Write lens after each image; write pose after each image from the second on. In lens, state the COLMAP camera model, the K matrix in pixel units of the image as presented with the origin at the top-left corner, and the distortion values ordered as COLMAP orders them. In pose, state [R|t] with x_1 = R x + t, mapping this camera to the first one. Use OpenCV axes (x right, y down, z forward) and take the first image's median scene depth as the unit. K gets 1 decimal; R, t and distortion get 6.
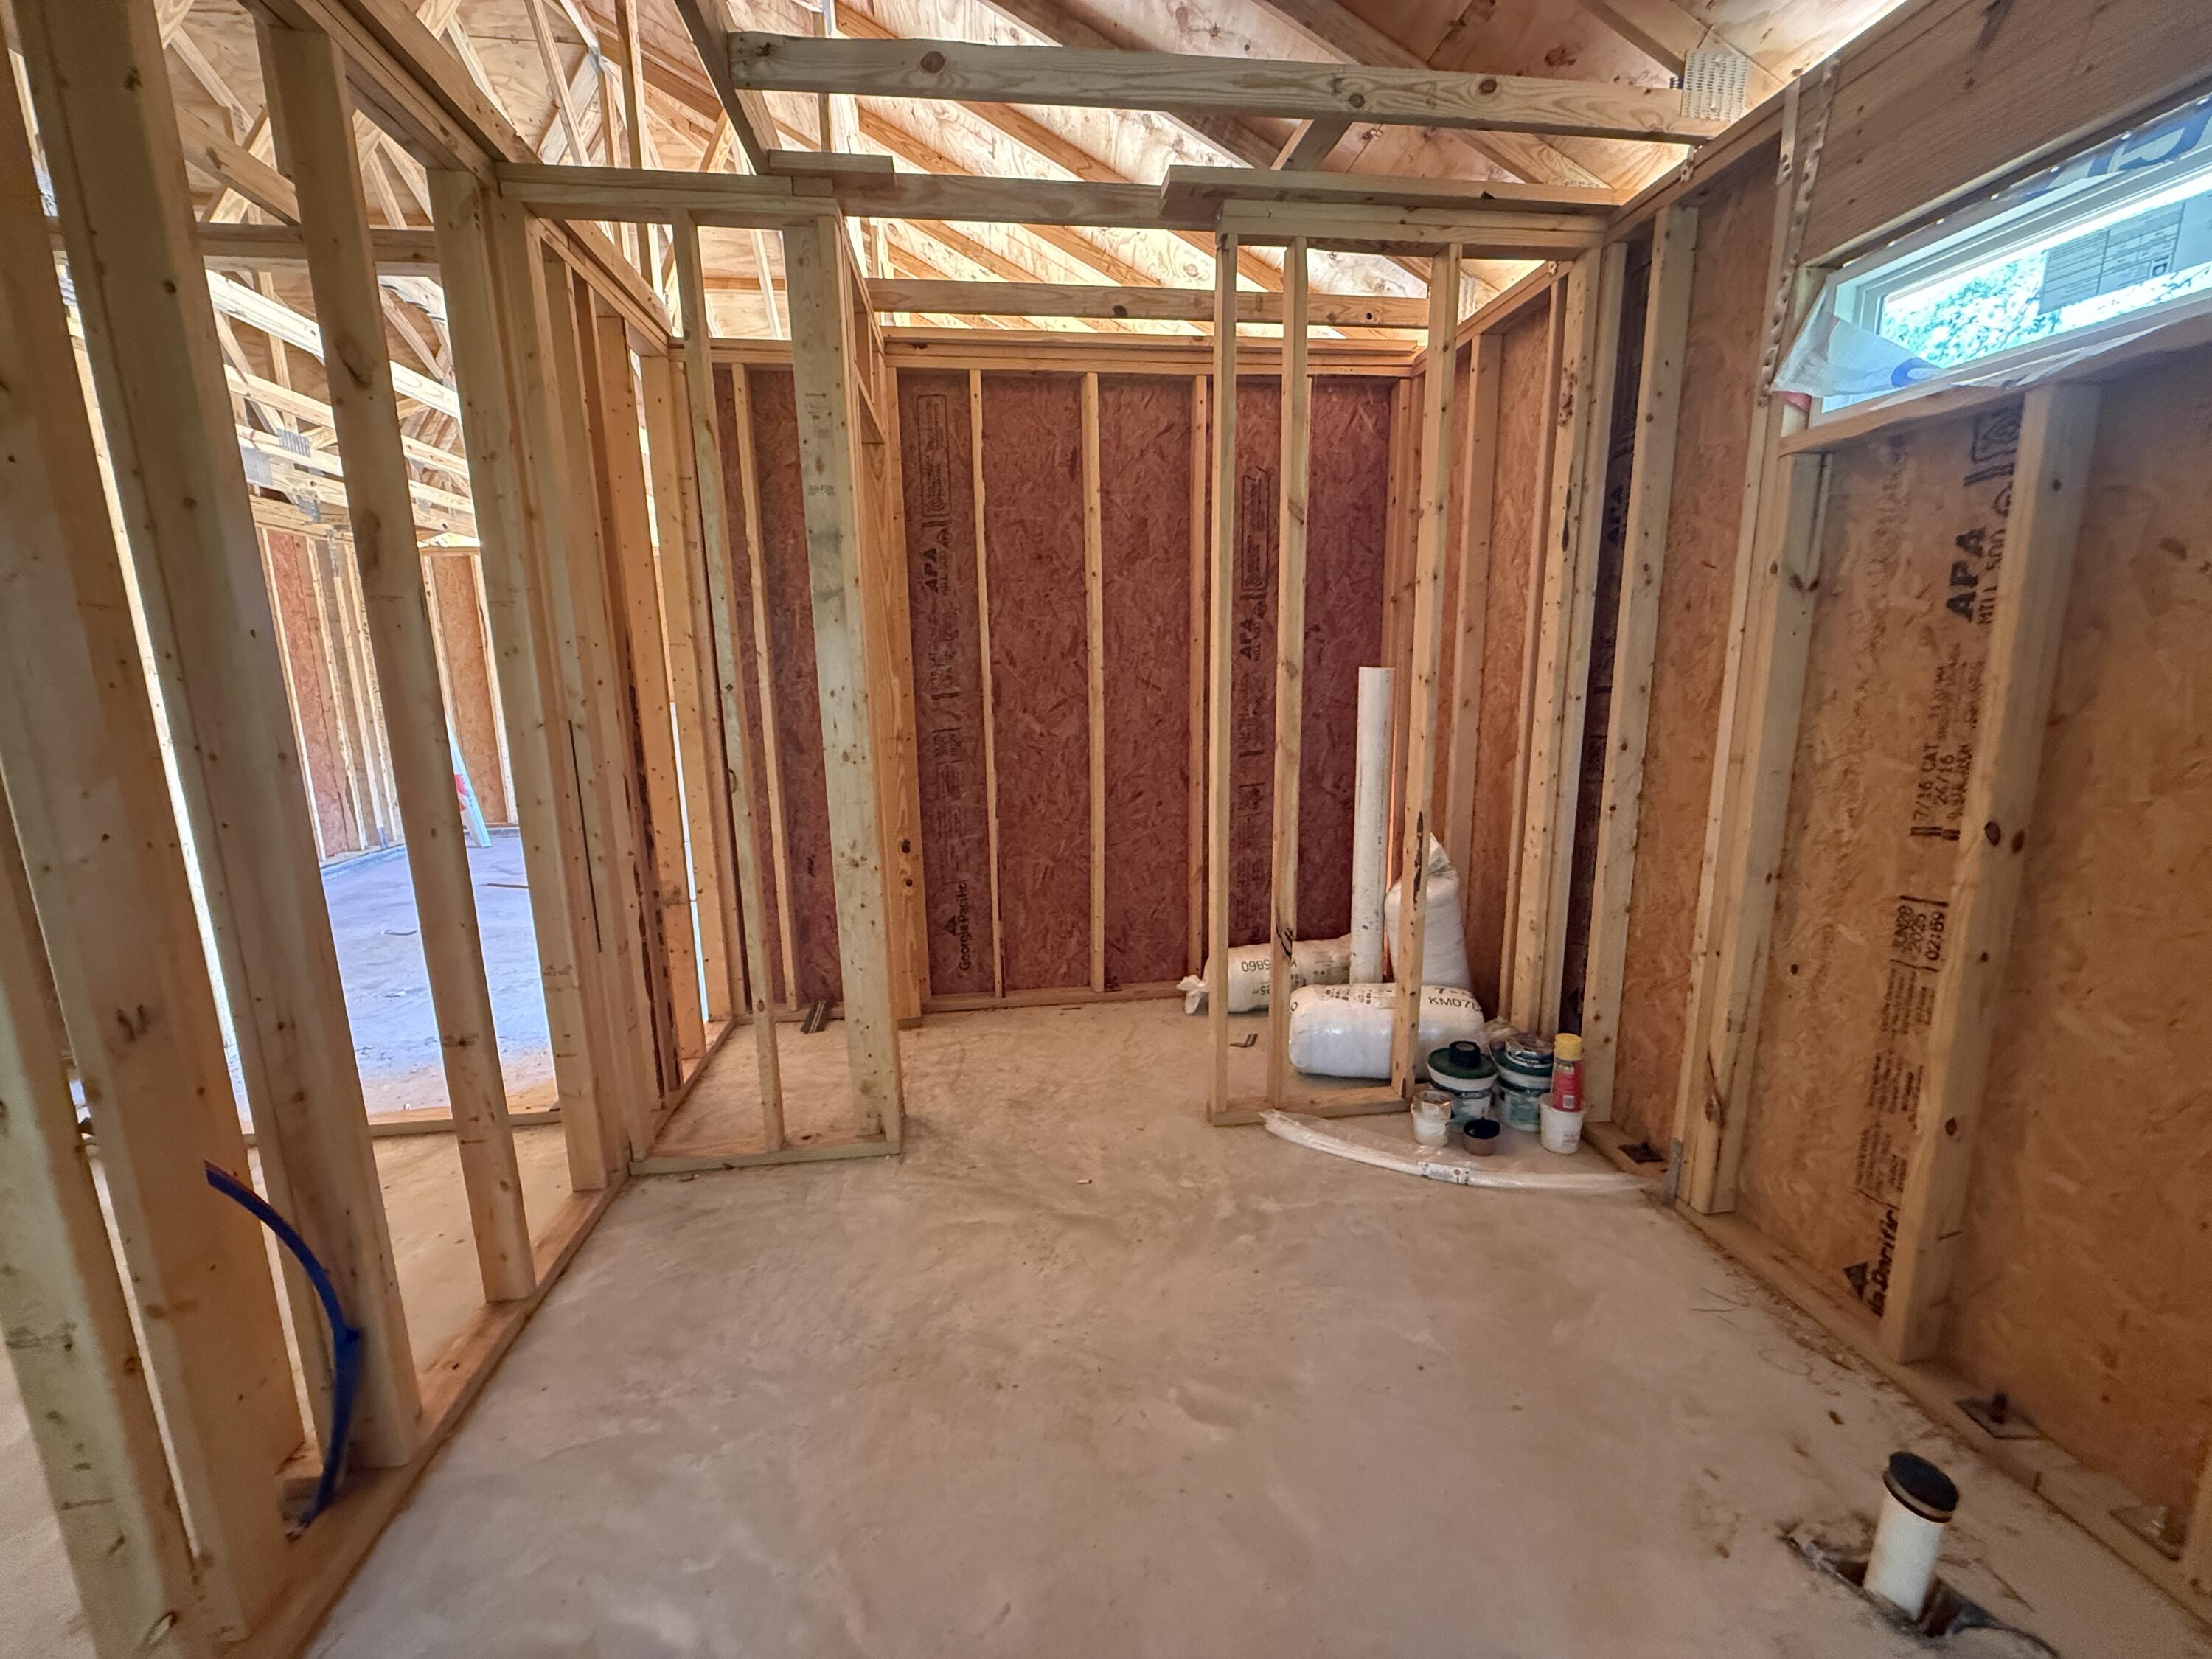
lens RADIAL K [[881.4, 0, 1098.8], [0, 881.4, 832.0], [0, 0, 1]] dist [-0.001299, 0.000530]
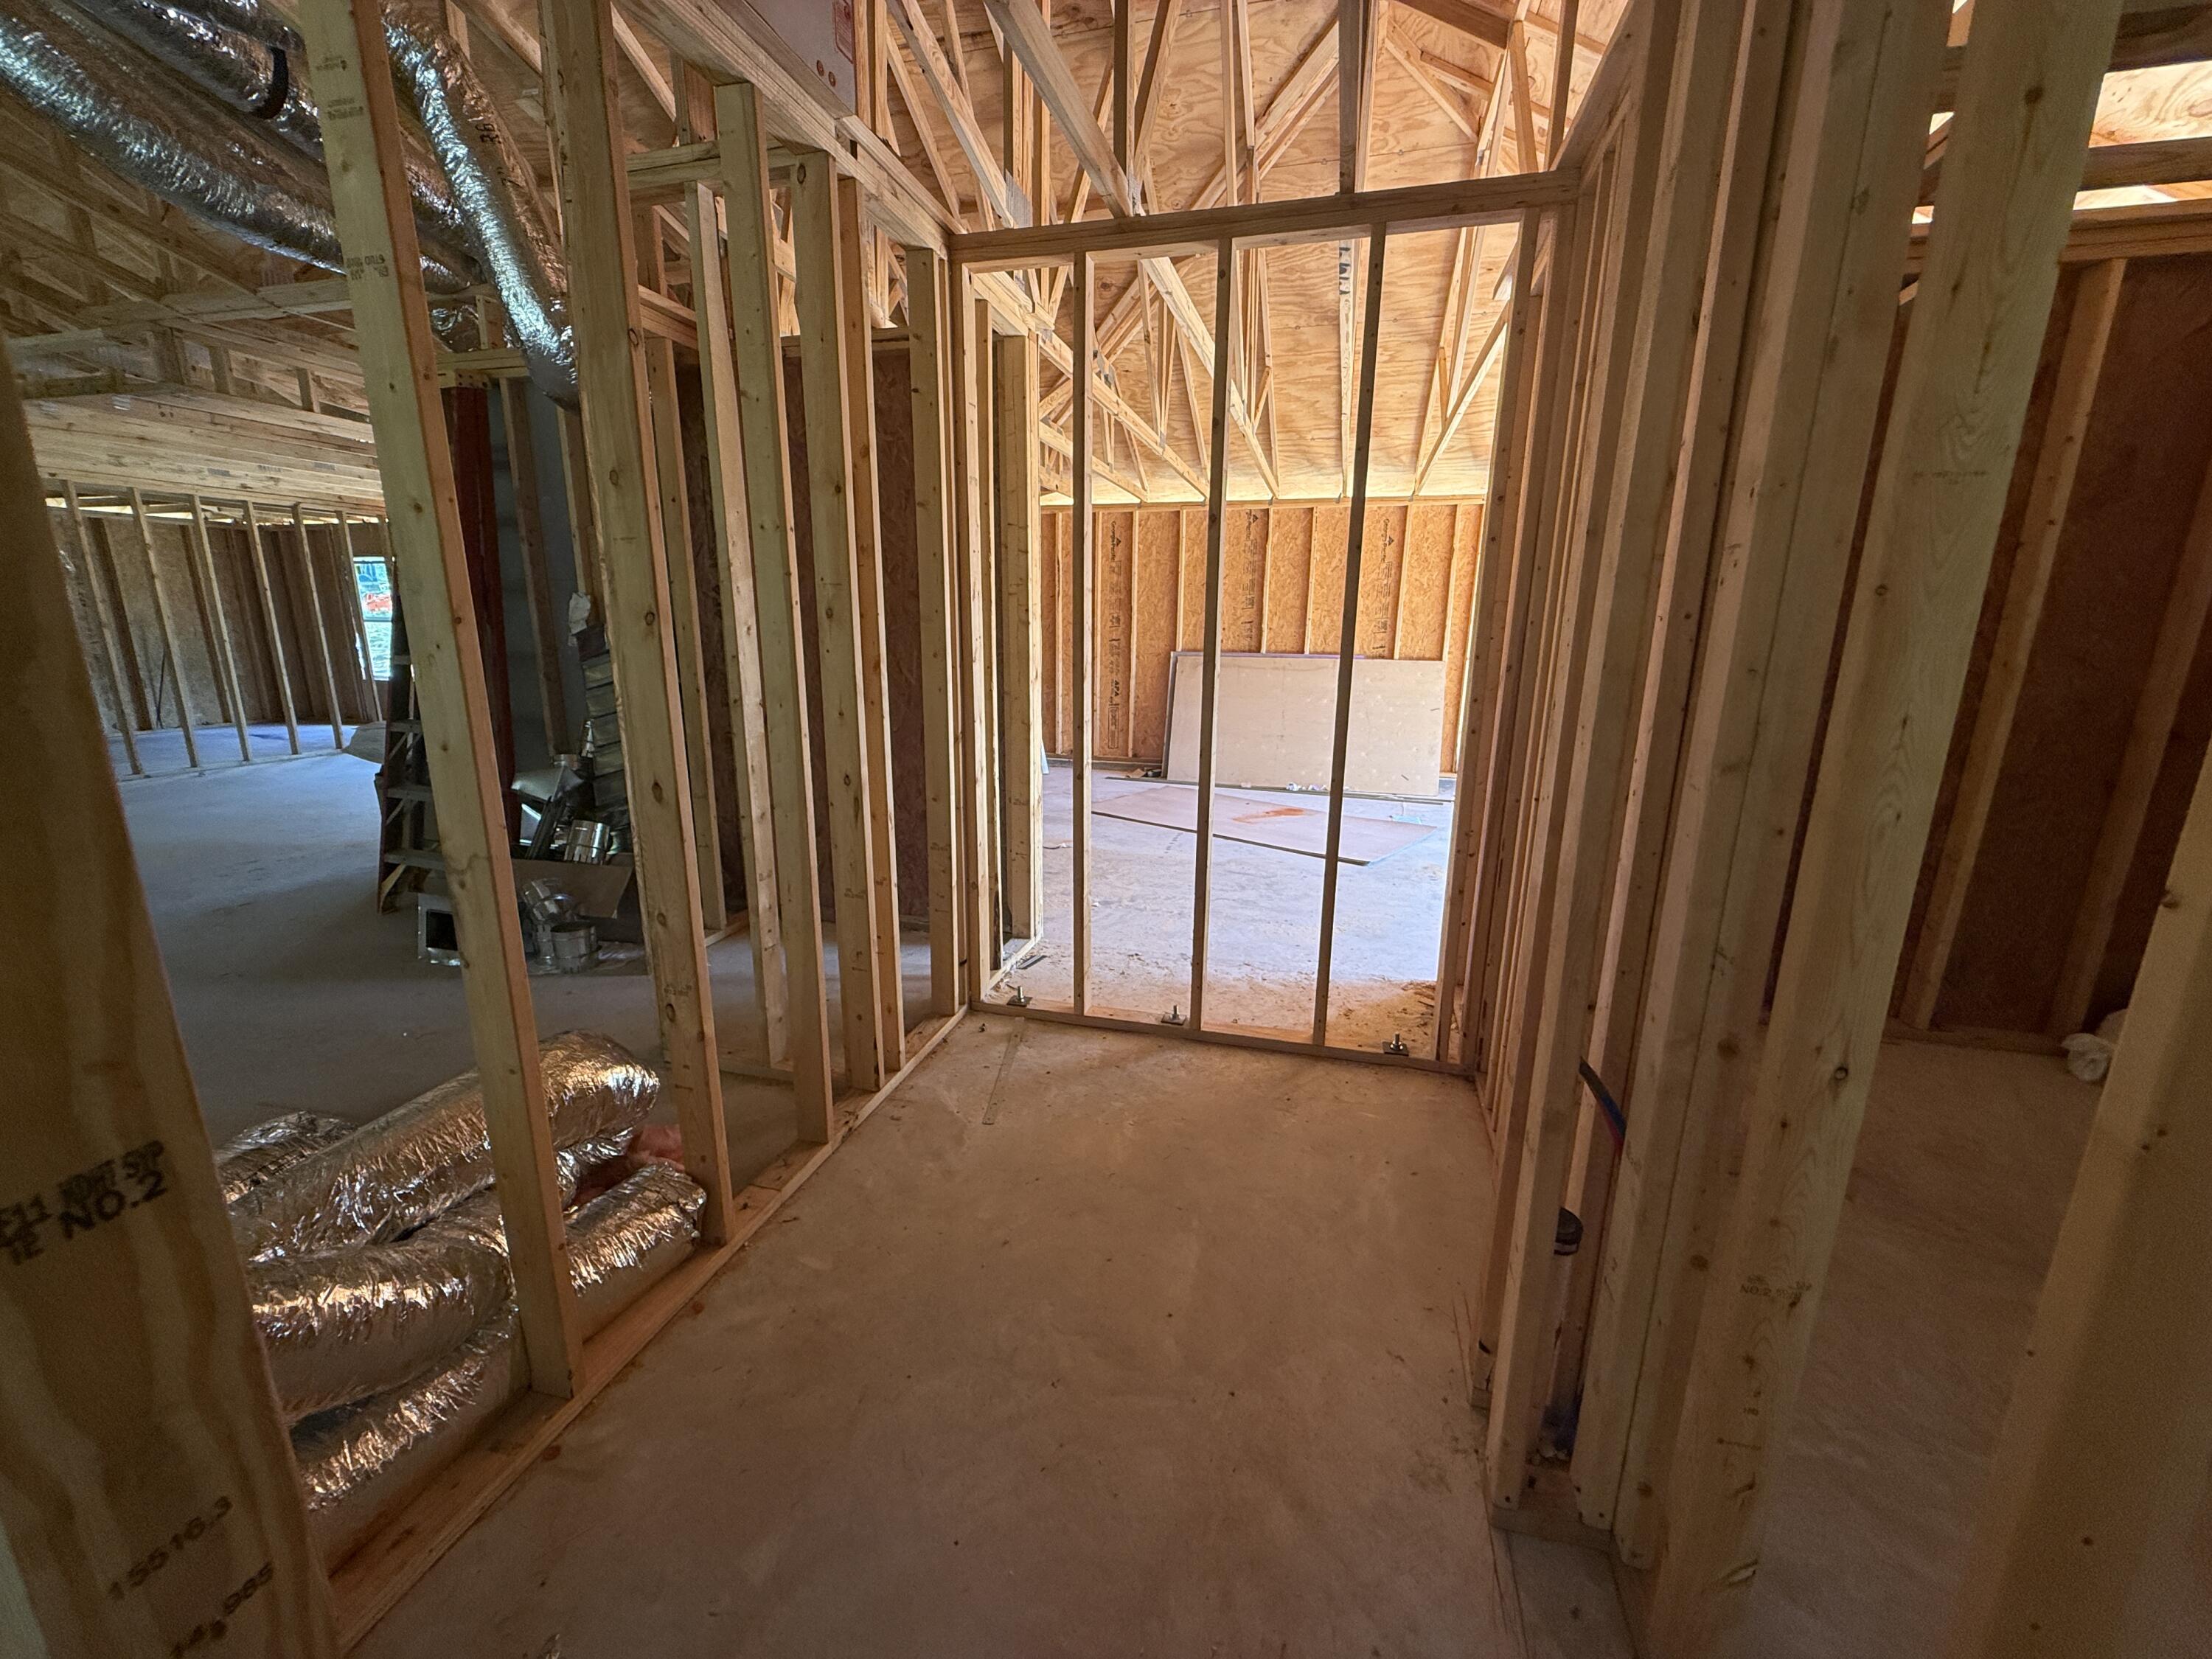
lens RADIAL K [[881.4, 0, 1098.8], [0, 881.4, 832.0], [0, 0, 1]] dist [-0.001299, 0.000530]
pose [[0.922301, 0.115151, -0.368919, -0.628708], [-0.096019, 0.992924, 0.069874, 0.017536], [0.374355, -0.029022, 0.926831, -0.092965]]
